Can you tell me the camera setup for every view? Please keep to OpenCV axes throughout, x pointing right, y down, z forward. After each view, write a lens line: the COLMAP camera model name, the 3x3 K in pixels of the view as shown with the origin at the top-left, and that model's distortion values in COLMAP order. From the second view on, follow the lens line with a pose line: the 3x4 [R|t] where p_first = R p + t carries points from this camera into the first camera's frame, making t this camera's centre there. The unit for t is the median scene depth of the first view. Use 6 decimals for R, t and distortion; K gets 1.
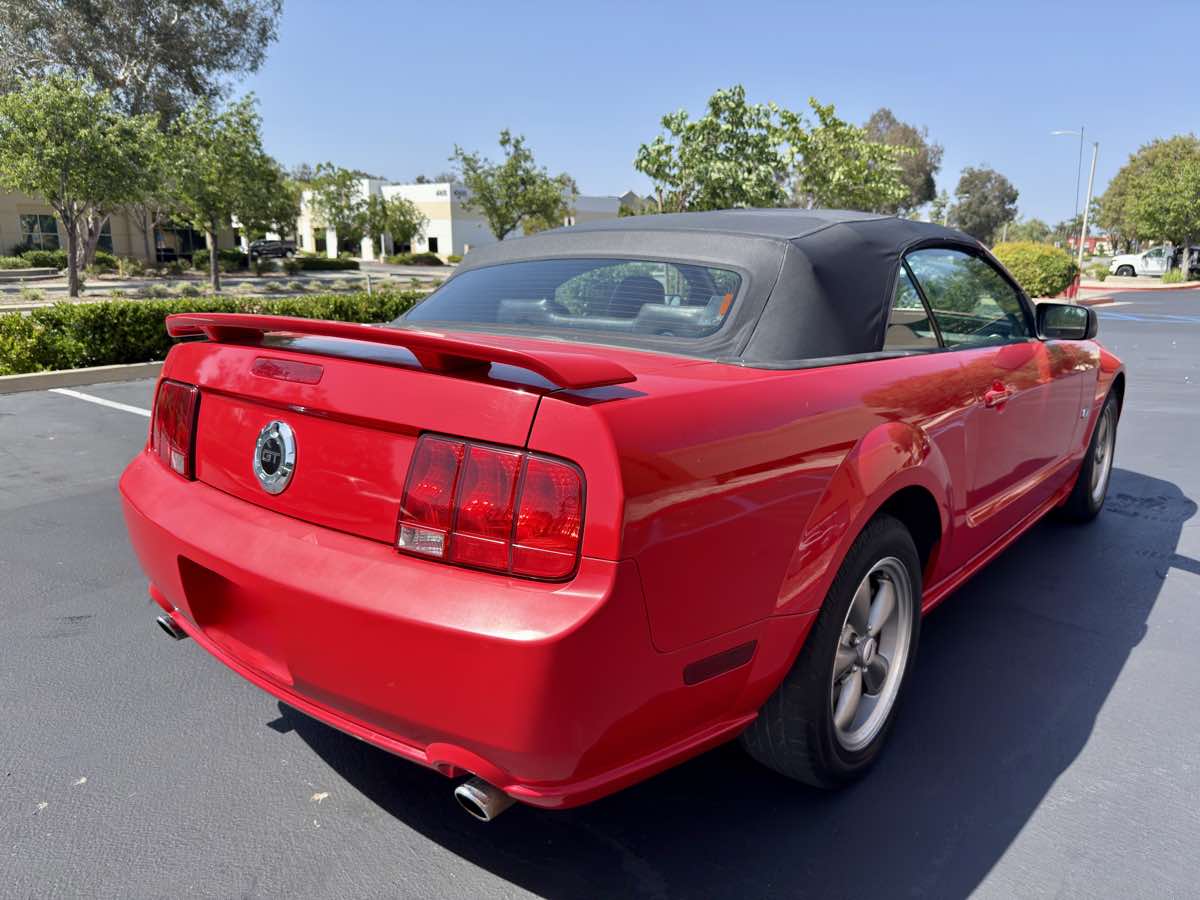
lens RADIAL K [[876.0, 0, 598.2], [0, 876.0, 448.3], [0, 0, 1]] dist [0.030630, -0.034417]
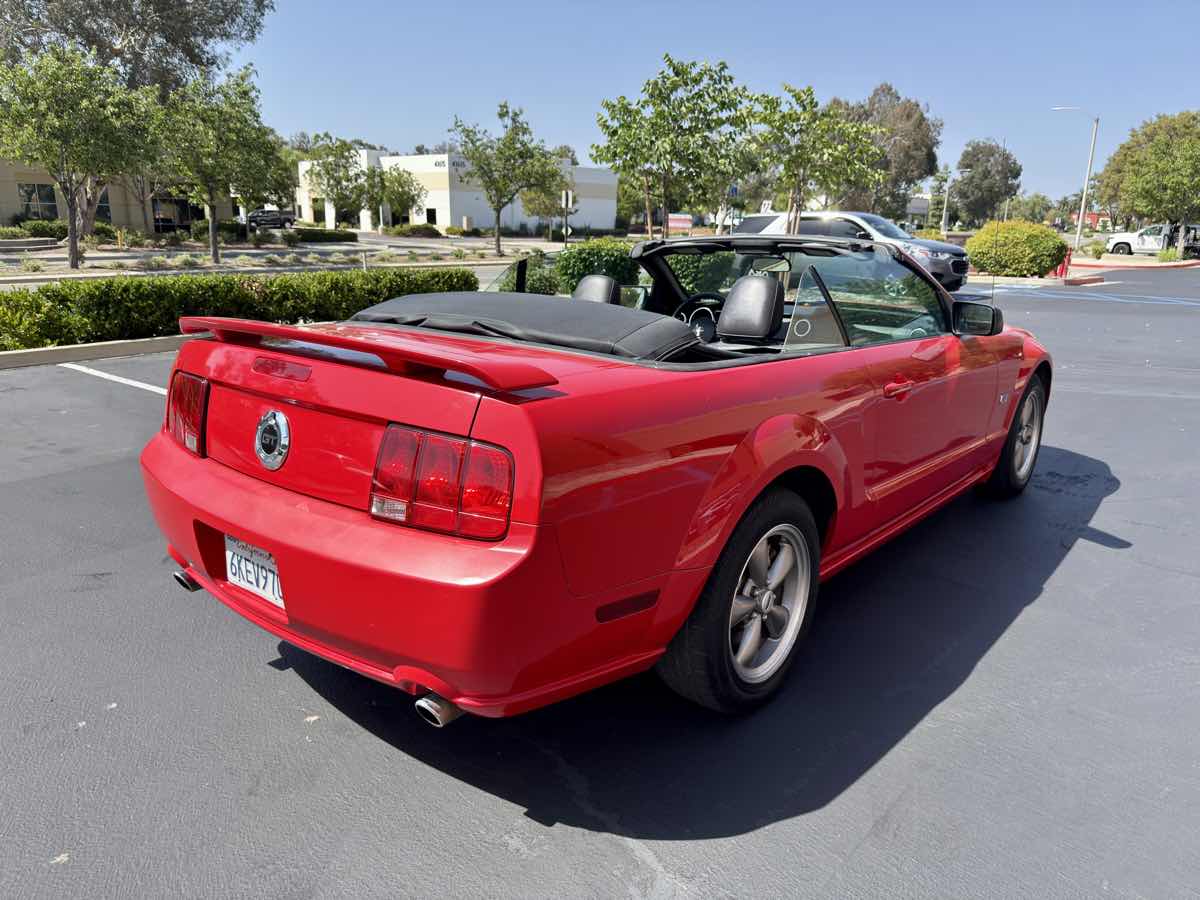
lens RADIAL K [[876.0, 0, 607.0], [0, 876.0, 450.8], [0, 0, 1]] dist [0.030630, -0.034417]
pose [[0.999927, 0.007674, 0.009314, 0.035844], [-0.007995, 0.999358, 0.034931, -0.008632], [-0.009040, -0.035003, 0.999346, -0.094673]]
